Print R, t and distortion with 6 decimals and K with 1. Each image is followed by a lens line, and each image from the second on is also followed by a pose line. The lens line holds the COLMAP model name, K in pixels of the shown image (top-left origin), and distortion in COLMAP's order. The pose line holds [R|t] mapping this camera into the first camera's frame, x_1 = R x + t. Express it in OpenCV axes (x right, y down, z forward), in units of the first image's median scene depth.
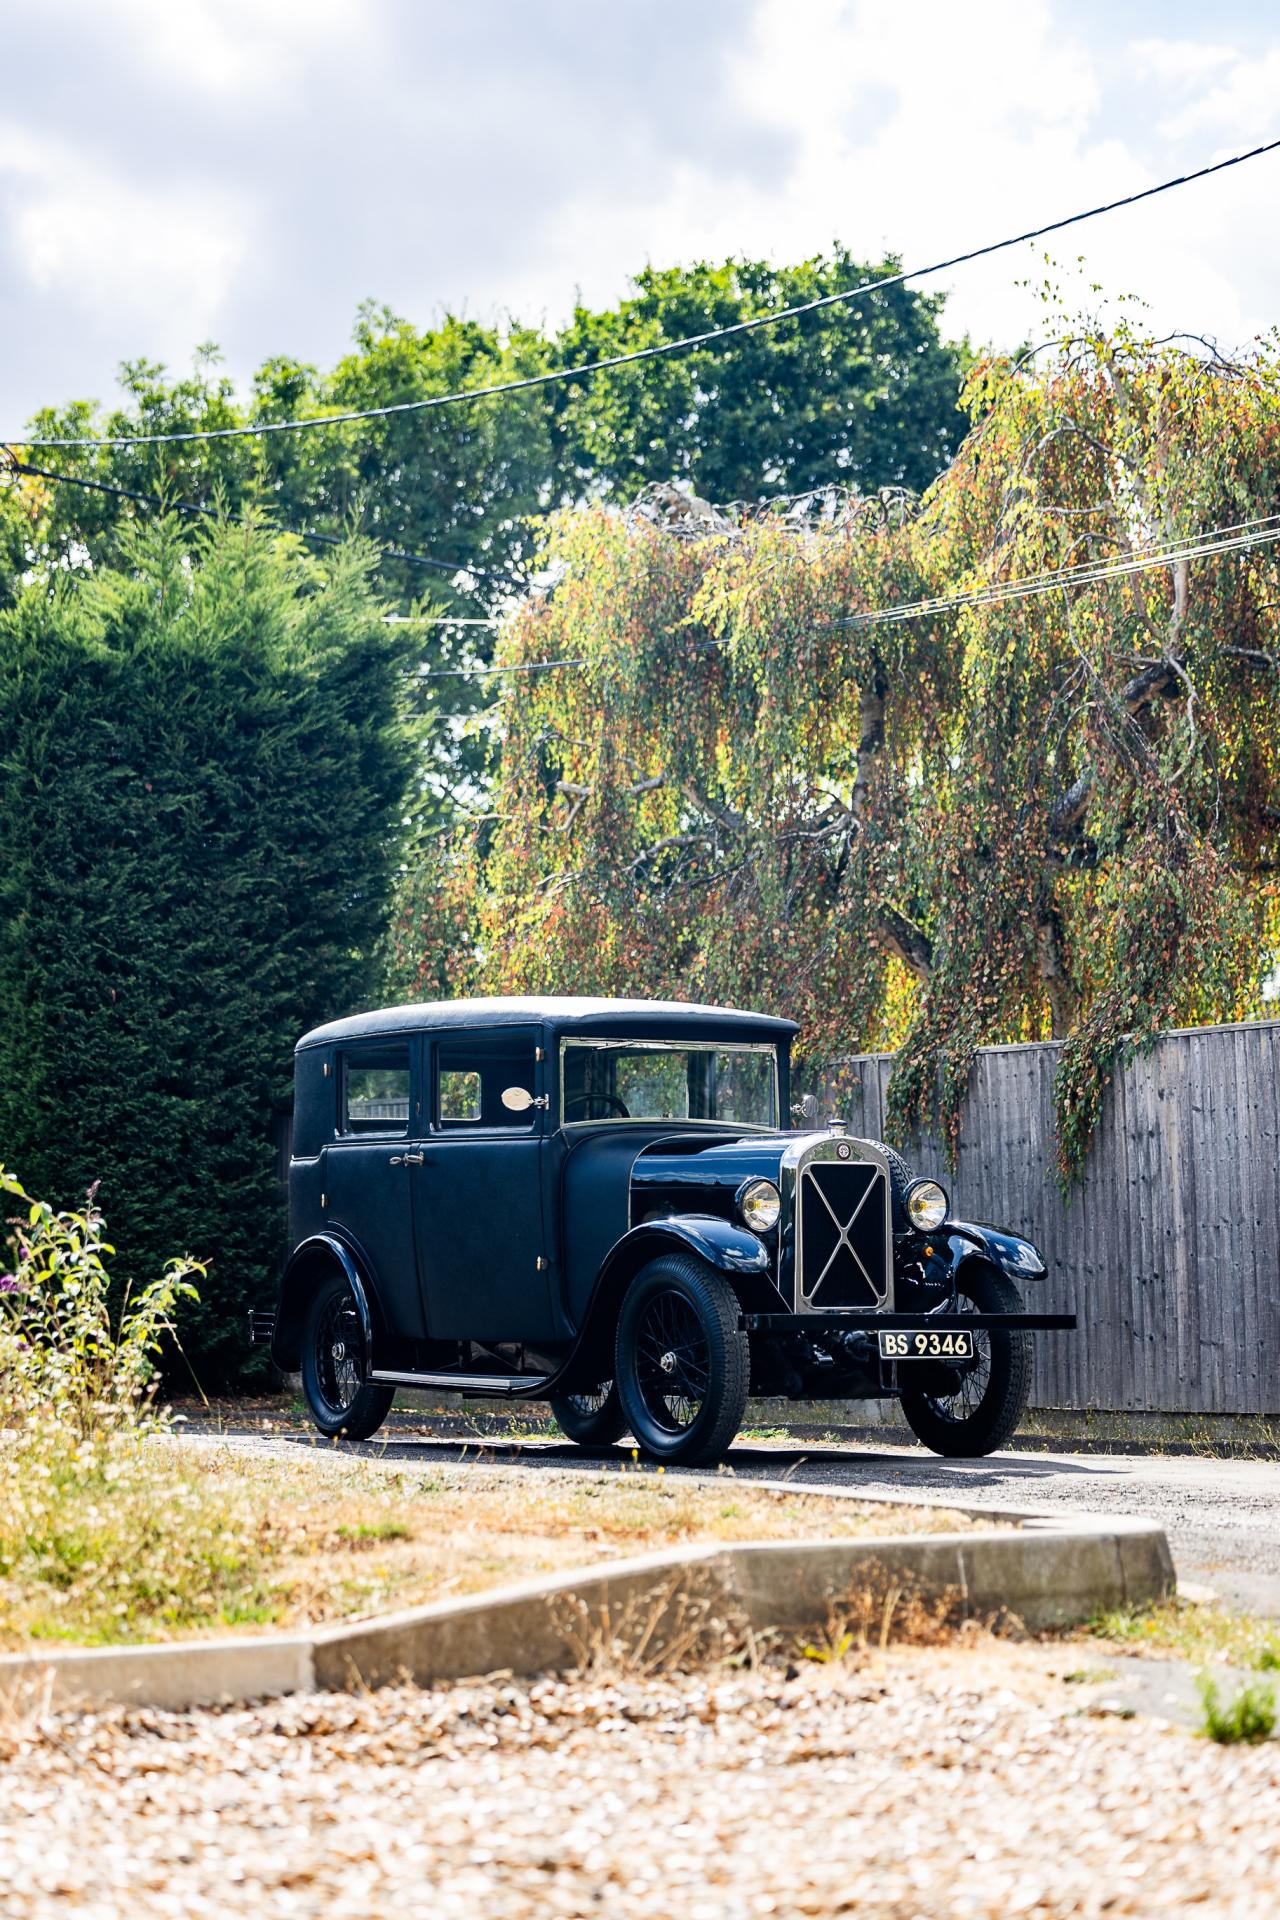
lens RADIAL K [[4215.3, 0, 598.9], [0, 4215.3, 837.6], [0, 0, 1]] dist [-0.007453, 0.110086]
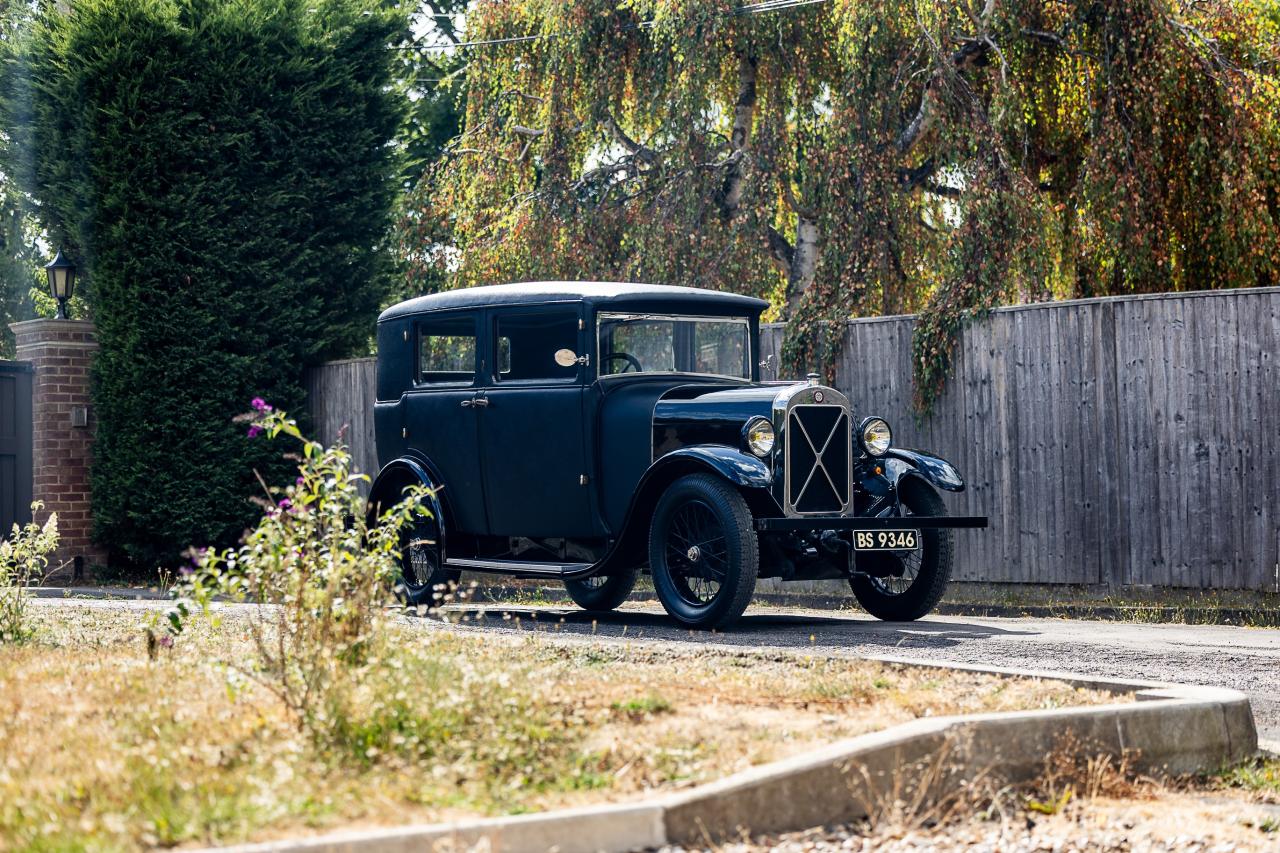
lens RADIAL K [[2882.7, 0, 648.4], [0, 2882.7, 366.9], [0, 0, 1]] dist [0.062378, -0.172348]
pose [[0.996531, -0.000831, 0.083223, -0.055334], [-0.004743, 0.997759, 0.066749, 0.002720], [-0.083092, -0.066912, 0.994293, 0.067332]]
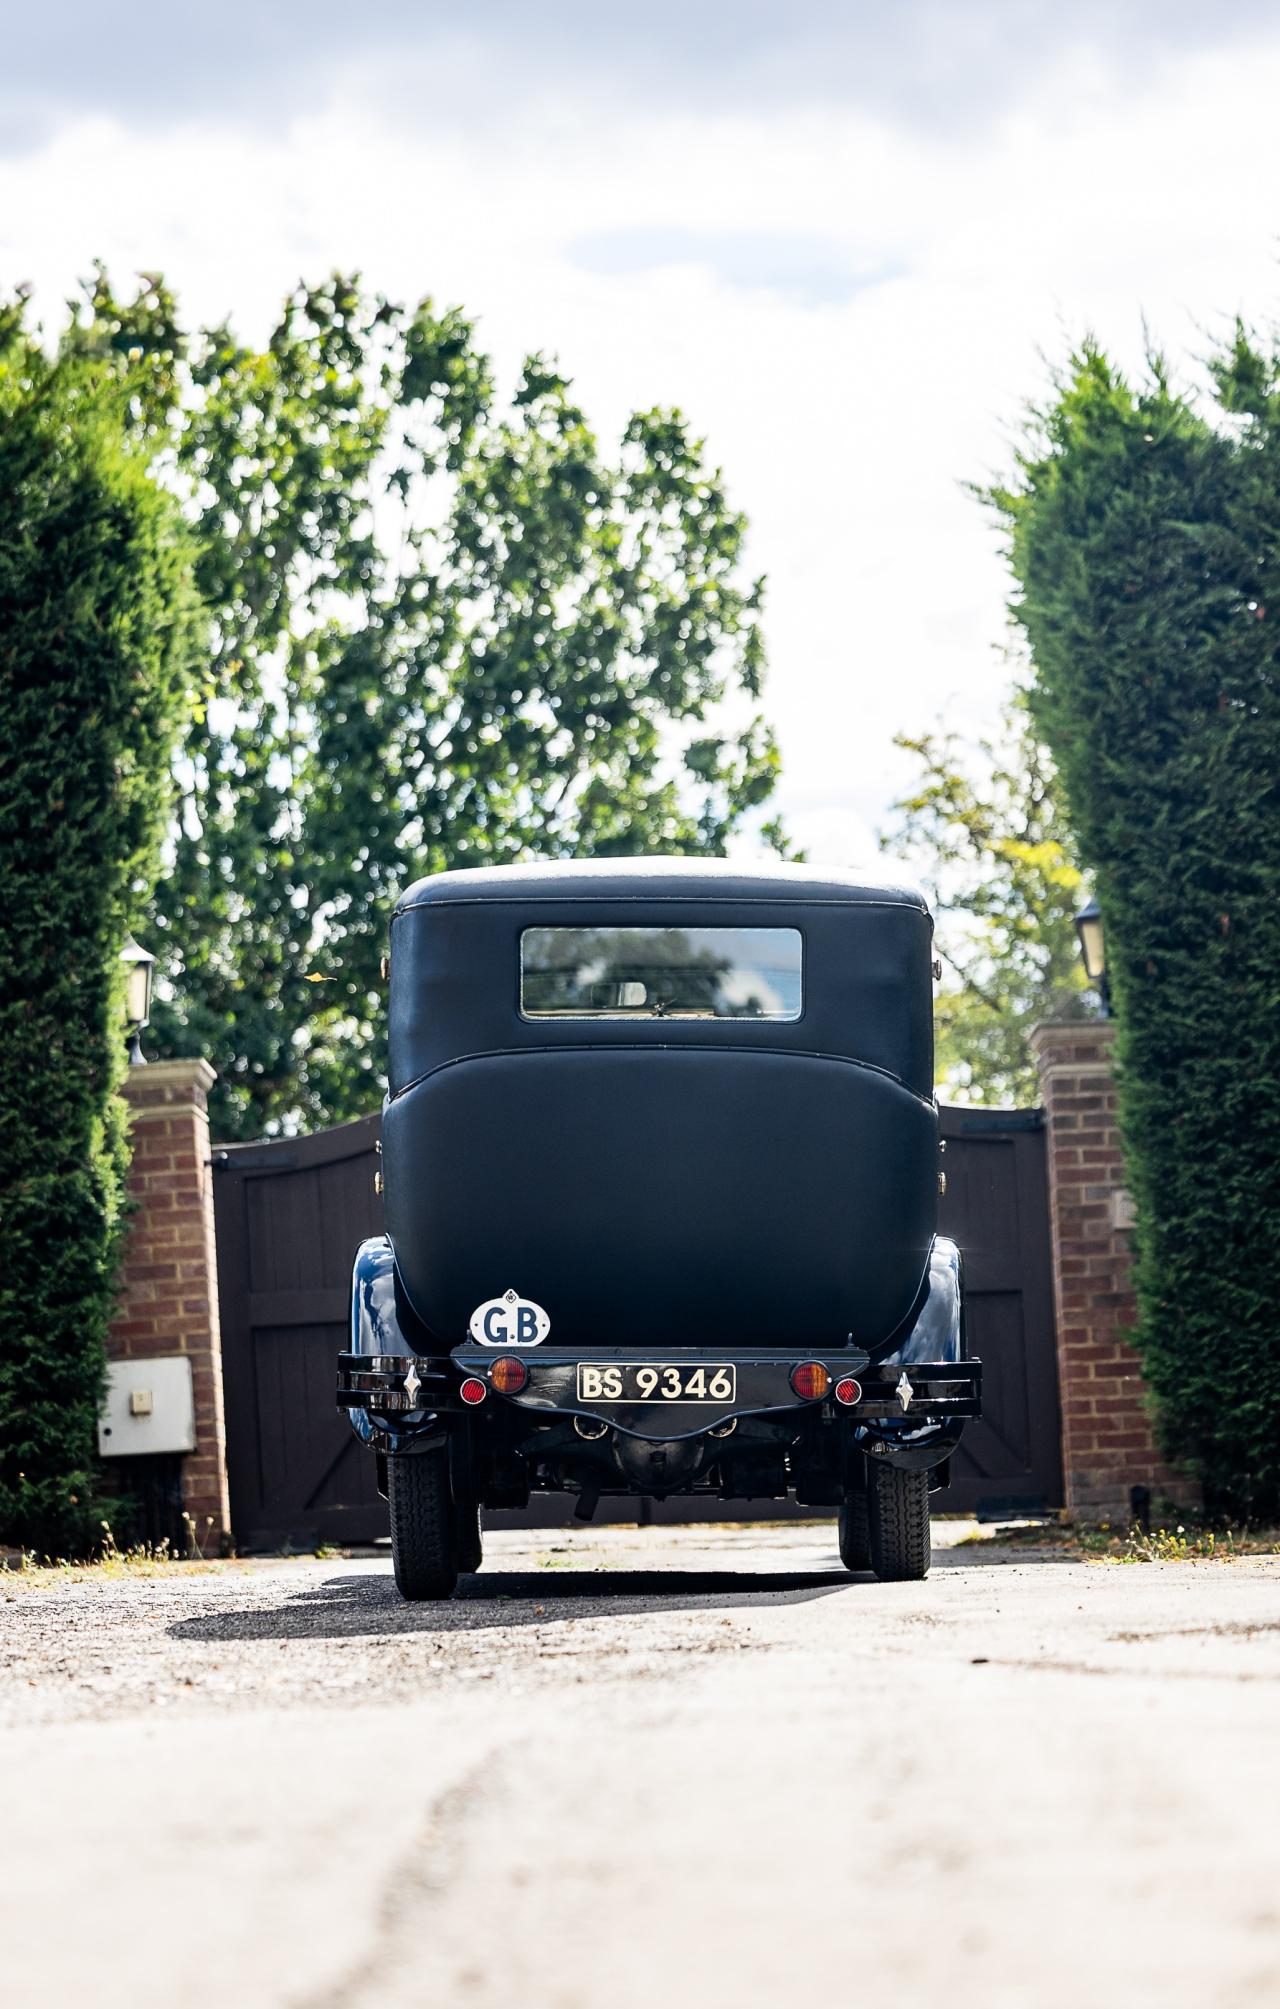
lens RADIAL K [[5987.9, 0, 526.0], [0, 5987.9, 997.5], [0, 0, 1]] dist [0.105123, -0.233204]
pose [[0.805634, -0.083607, -0.586484, 0.447259], [0.108971, 0.994013, 0.007987, 0.036125], [0.582305, -0.070344, 0.809922, 0.187226]]
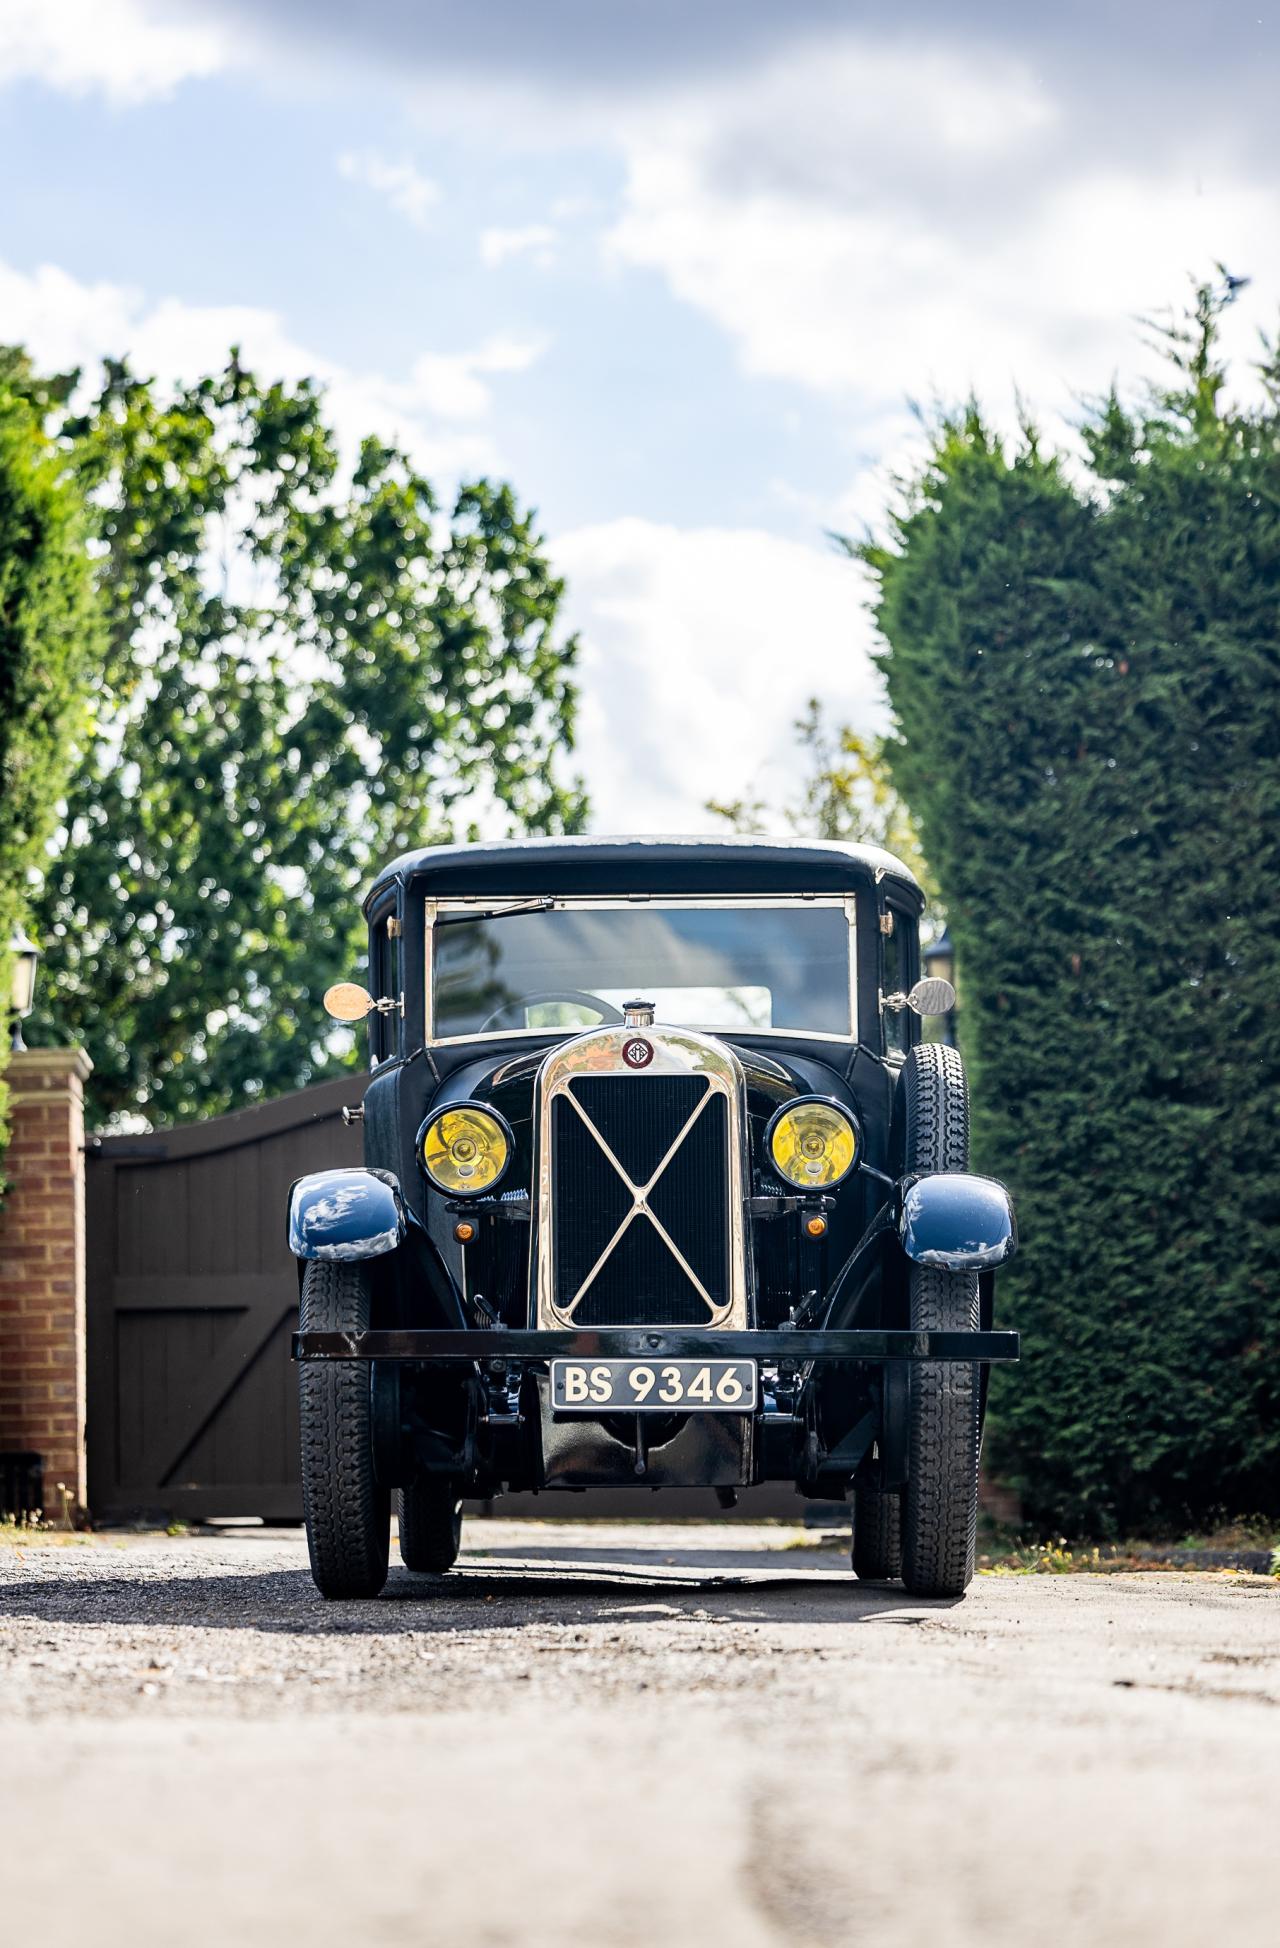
lens RADIAL K [[4825.3, 0, 507.7], [0, 4825.3, 1006.8], [0, 0, 1]] dist [0.011171, 0.152780]
pose [[0.836949, -0.053576, -0.544653, 0.305475], [0.060010, 0.998180, -0.005973, 0.054178], [0.543981, -0.027685, 0.838640, 0.333678]]
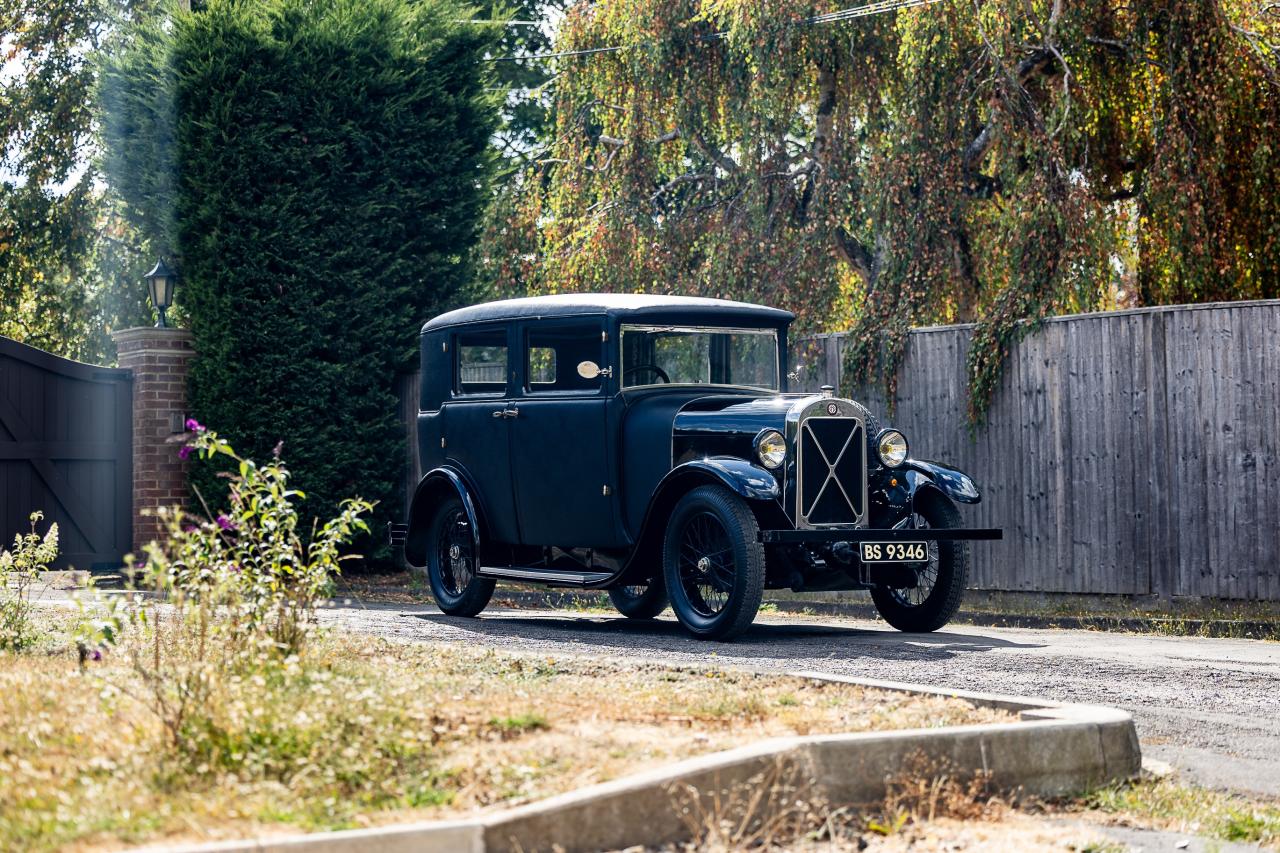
lens RADIAL K [[2868.3, 0, 641.6], [0, 2868.3, 368.2], [0, 0, 1]] dist [0.026522, 0.328350]
pose [[0.999879, -0.000730, 0.015540, -0.013290], [-0.000317, 0.997739, 0.067214, -0.000497], [-0.015554, -0.067210, 0.997618, 0.062182]]
